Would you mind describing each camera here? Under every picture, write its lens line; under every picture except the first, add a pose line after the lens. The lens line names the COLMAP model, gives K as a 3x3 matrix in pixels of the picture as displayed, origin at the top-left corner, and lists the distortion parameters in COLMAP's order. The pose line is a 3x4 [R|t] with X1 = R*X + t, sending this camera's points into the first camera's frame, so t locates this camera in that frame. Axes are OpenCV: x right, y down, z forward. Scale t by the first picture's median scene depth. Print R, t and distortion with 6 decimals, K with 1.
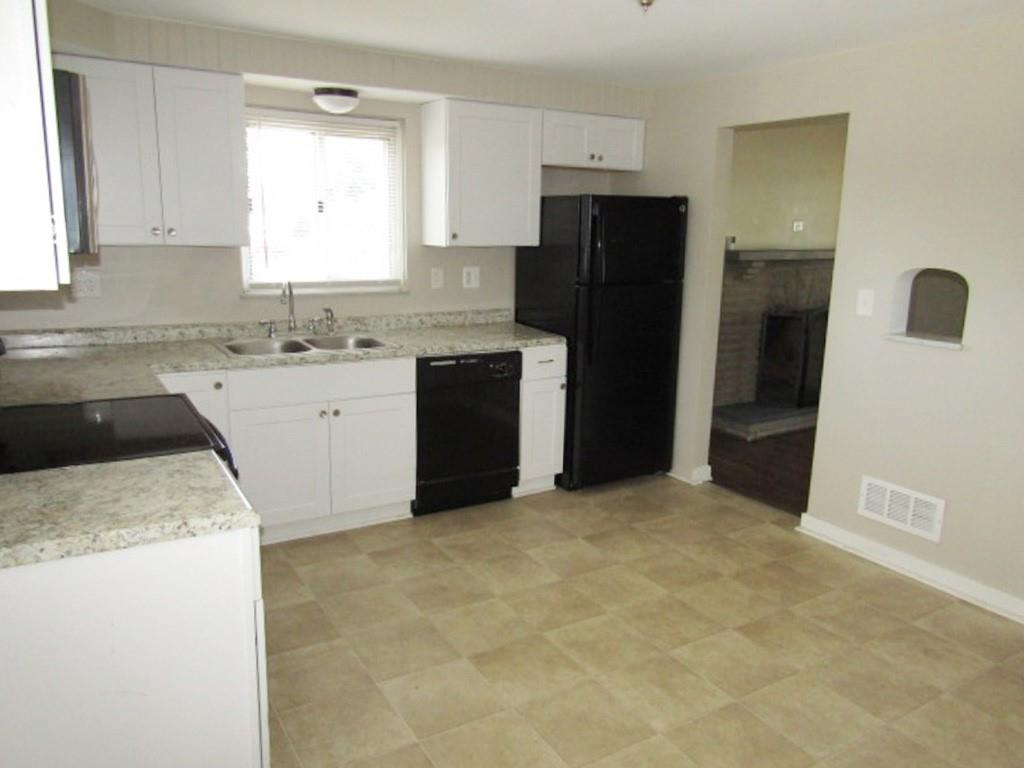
lens RADIAL K [[744.1, 0, 514.8], [0, 744.1, 385.4], [0, 0, 1]] dist [0.009144, -0.006450]
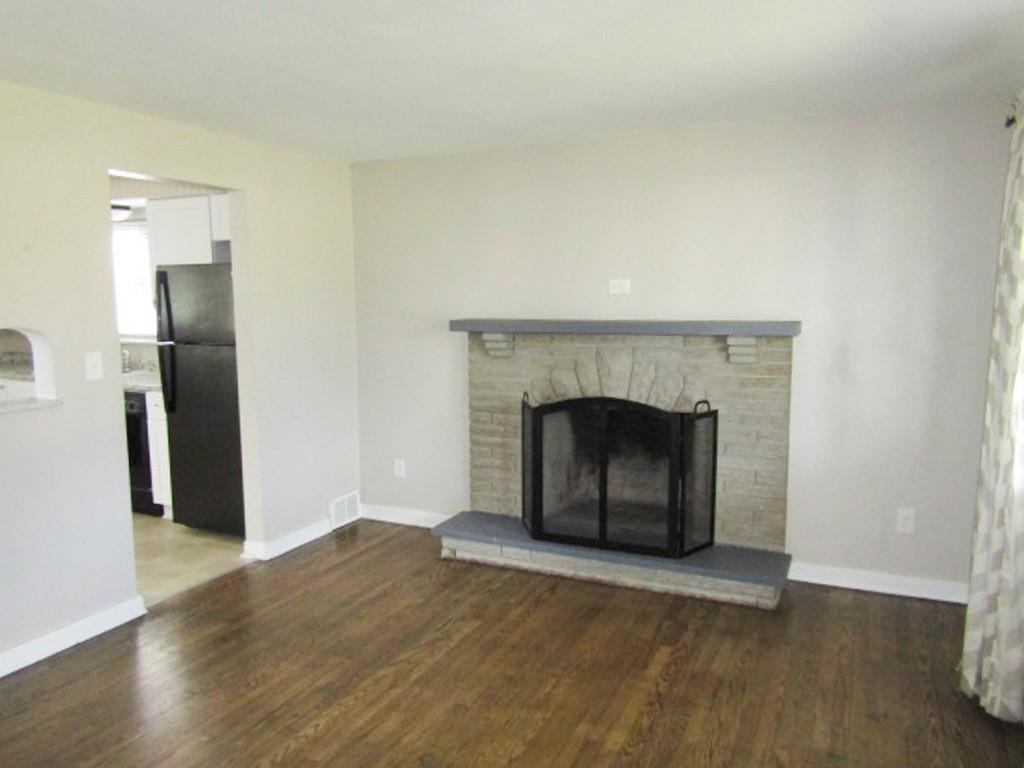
lens RADIAL K [[744.1, 0, 514.8], [0, 744.1, 385.4], [0, 0, 1]] dist [0.009144, -0.006450]
pose [[0.543270, 0.090552, -0.834661, 0.956579], [-0.163567, 0.986532, 0.000565, -0.113036], [0.823471, 0.136216, 0.550764, 0.583356]]
